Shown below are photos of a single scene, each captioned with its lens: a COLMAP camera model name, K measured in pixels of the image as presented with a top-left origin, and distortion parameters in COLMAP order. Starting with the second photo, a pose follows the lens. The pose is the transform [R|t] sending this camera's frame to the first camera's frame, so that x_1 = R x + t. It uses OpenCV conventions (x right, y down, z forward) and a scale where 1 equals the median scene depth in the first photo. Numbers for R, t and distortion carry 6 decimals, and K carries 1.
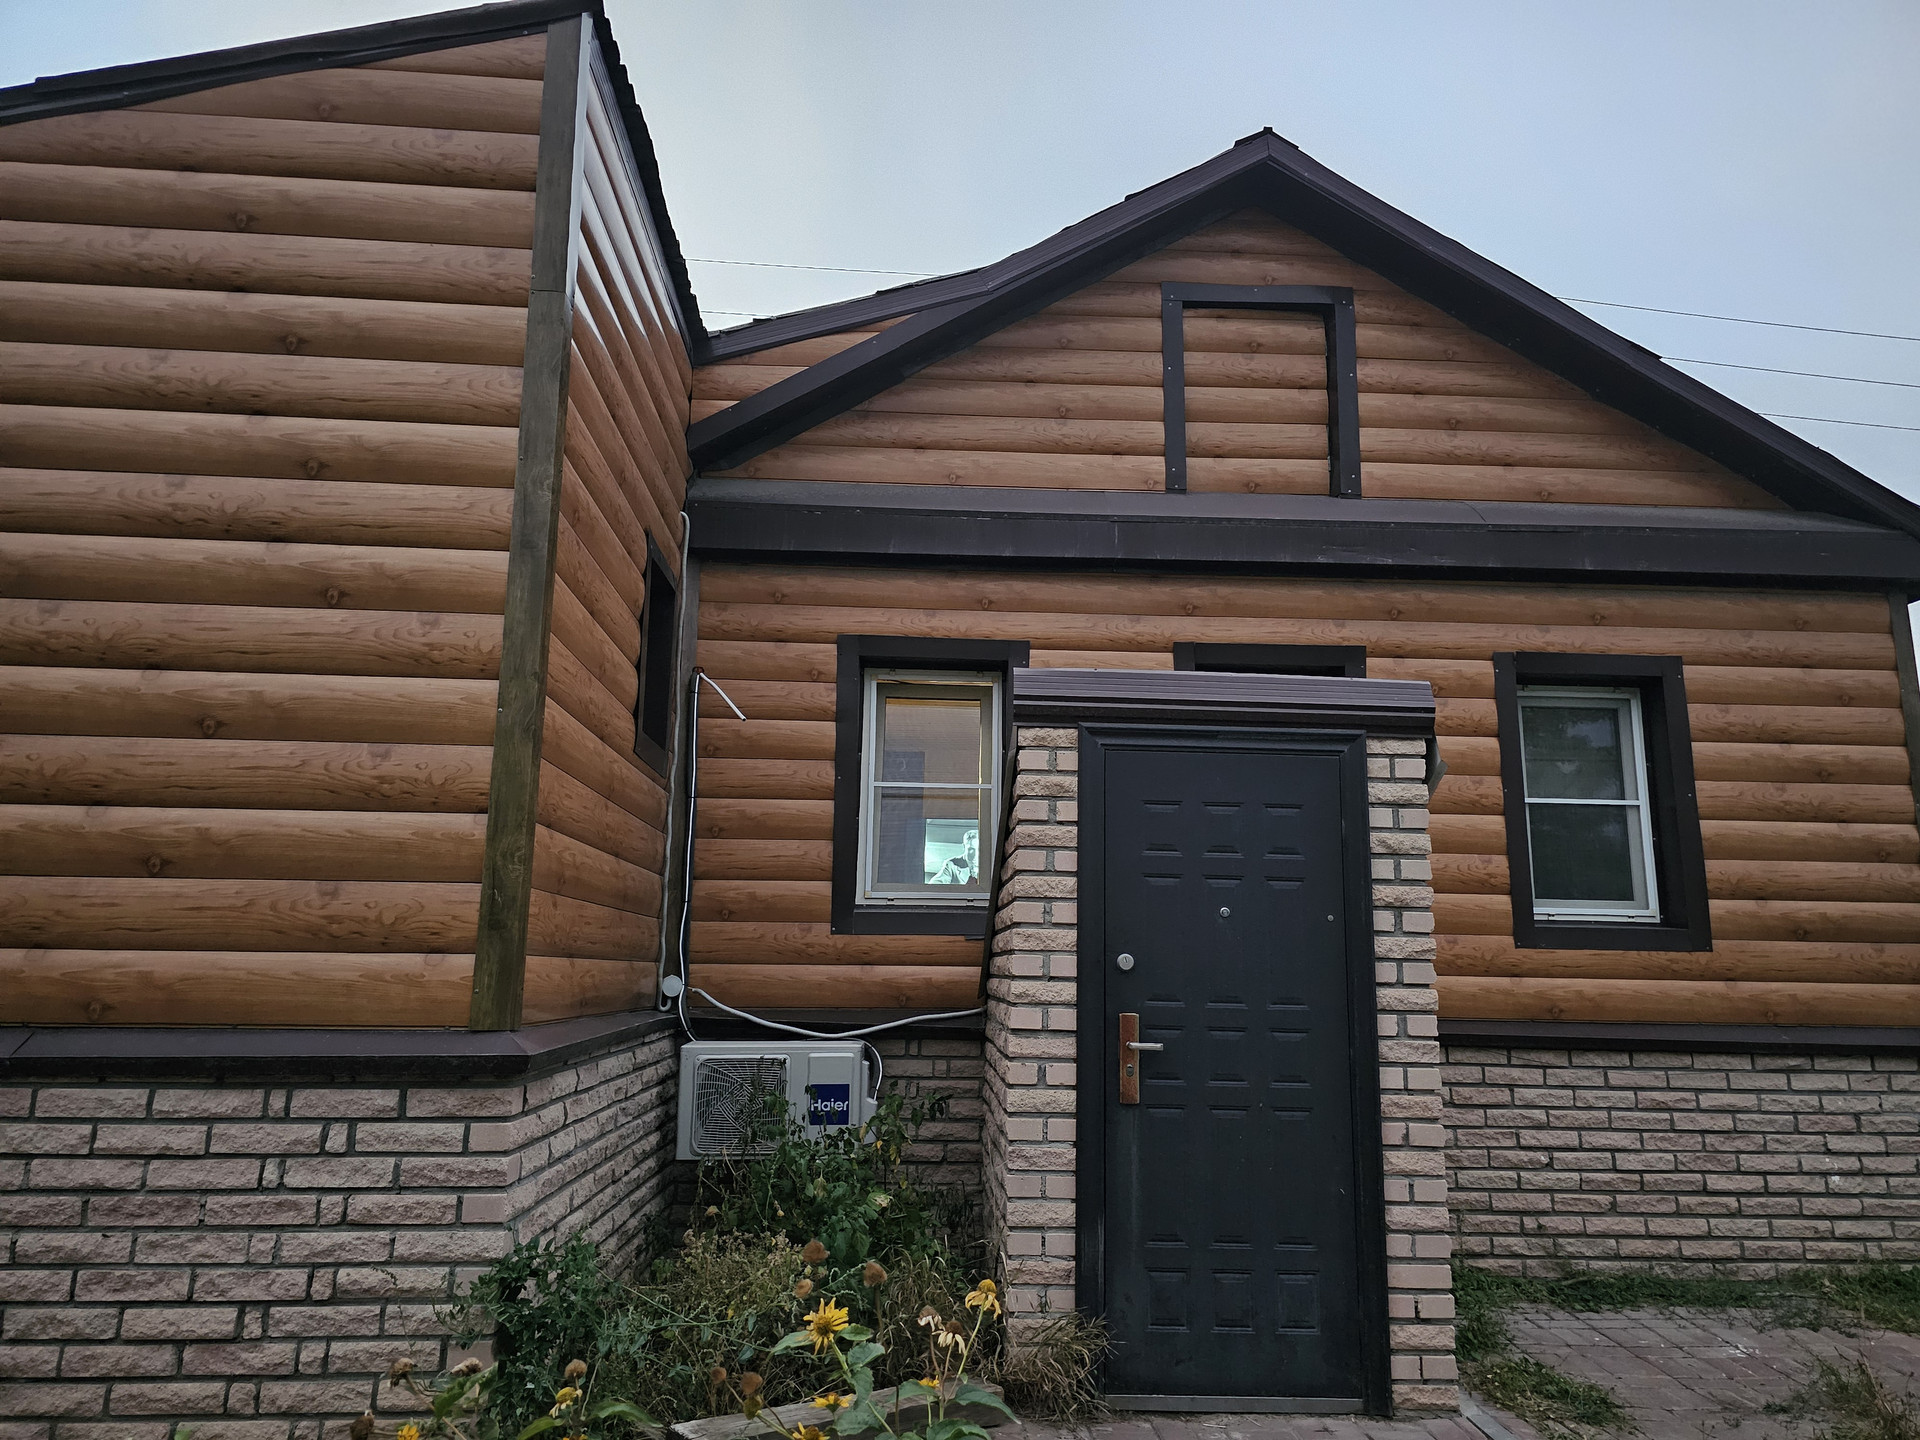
lens RADIAL K [[1299.2, 0, 949.9], [0, 1299.2, 717.1], [0, 0, 1]] dist [0.062587, -0.052958]
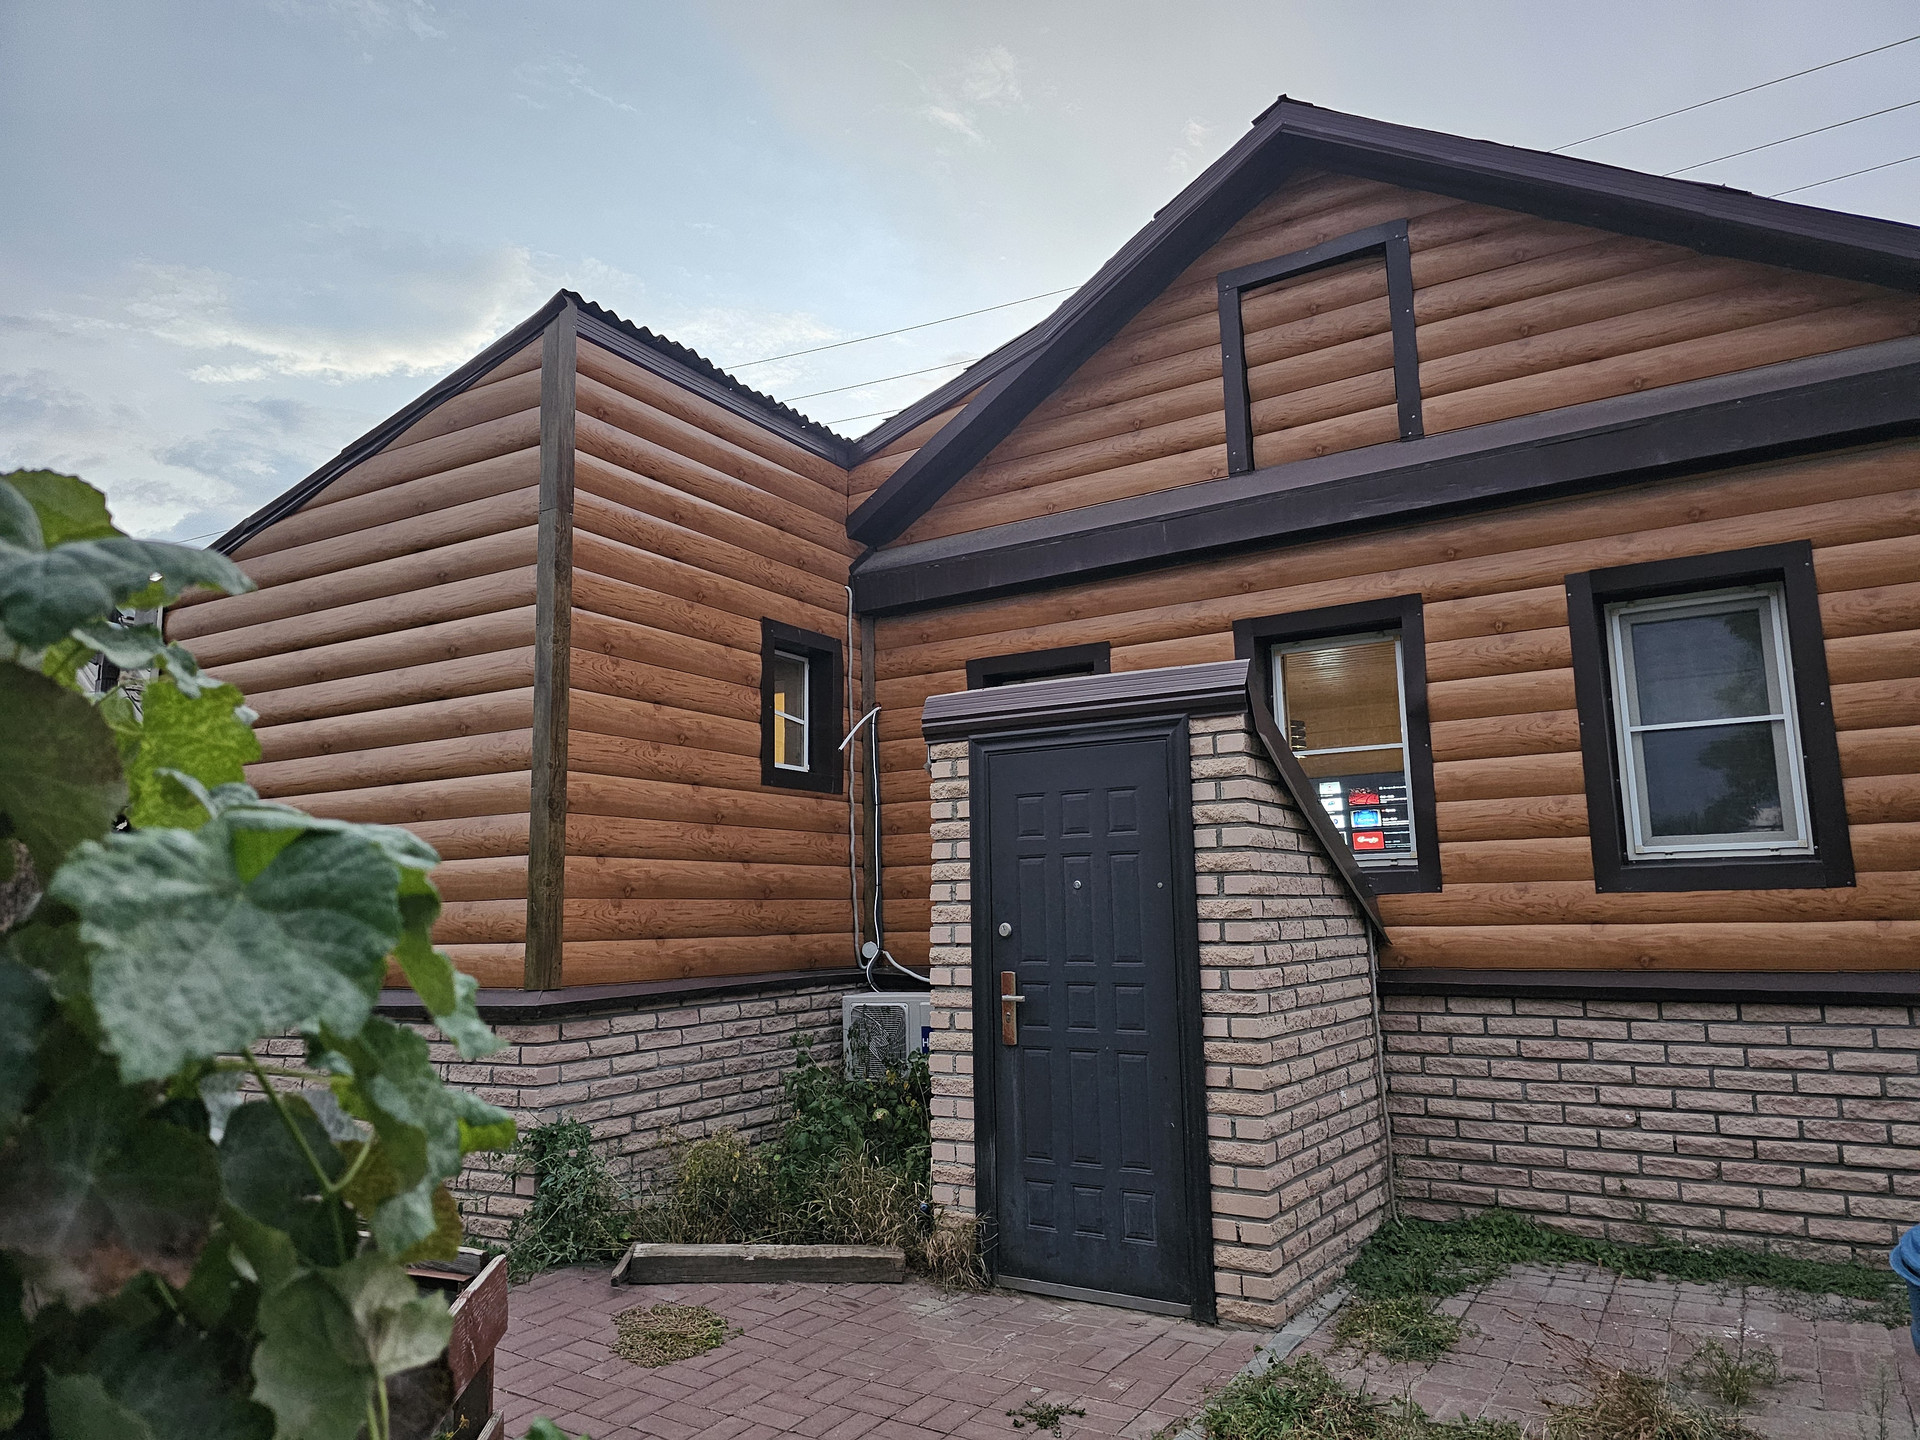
lens RADIAL K [[1299.2, 0, 981.9], [0, 1299.2, 715.3], [0, 0, 1]] dist [0.062587, -0.052958]
pose [[0.821091, -0.118727, -0.558313, 0.617969], [0.141260, 0.989969, -0.002774, -0.007465], [0.553041, -0.076589, 0.829626, -0.002083]]
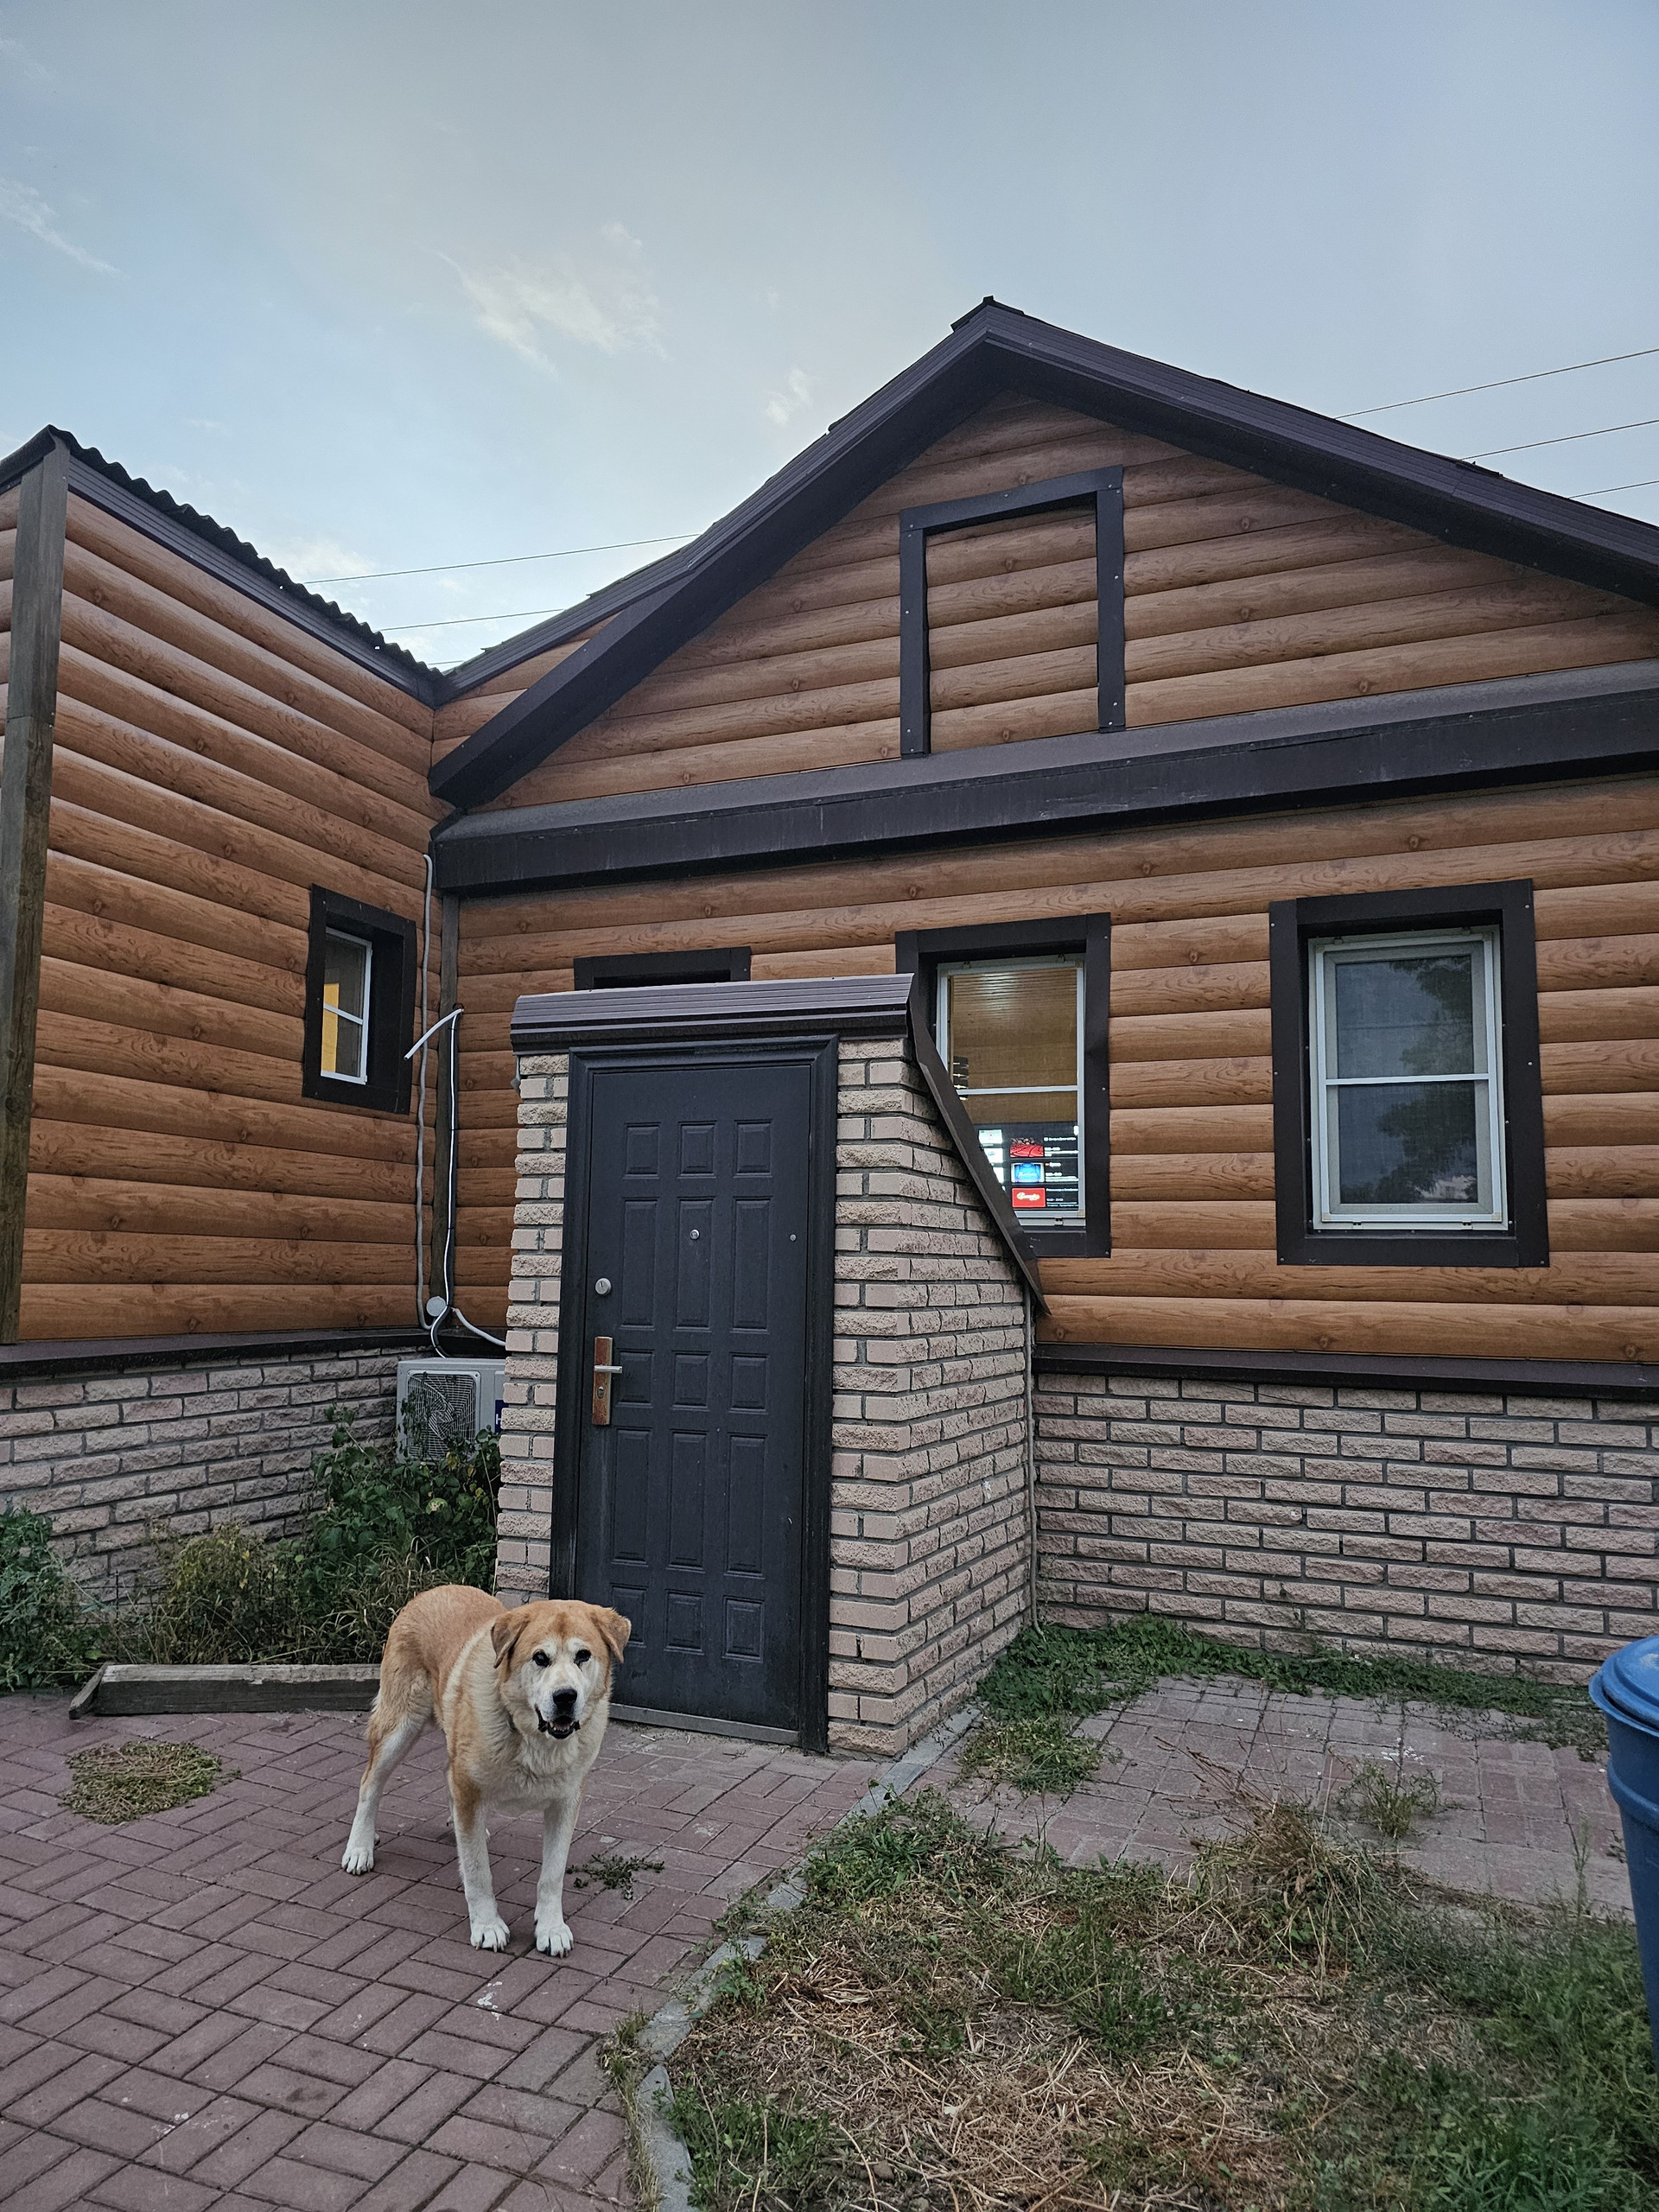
lens RADIAL K [[1496.8, 0, 826.8], [0, 1496.8, 1123.3], [0, 0, 1]] dist [0.062587, -0.052958]
pose [[0.901122, -0.046923, -0.431020, 0.596357], [0.083633, 0.994268, 0.066609, 0.001474], [0.425424, -0.096070, 0.899881, 0.040648]]
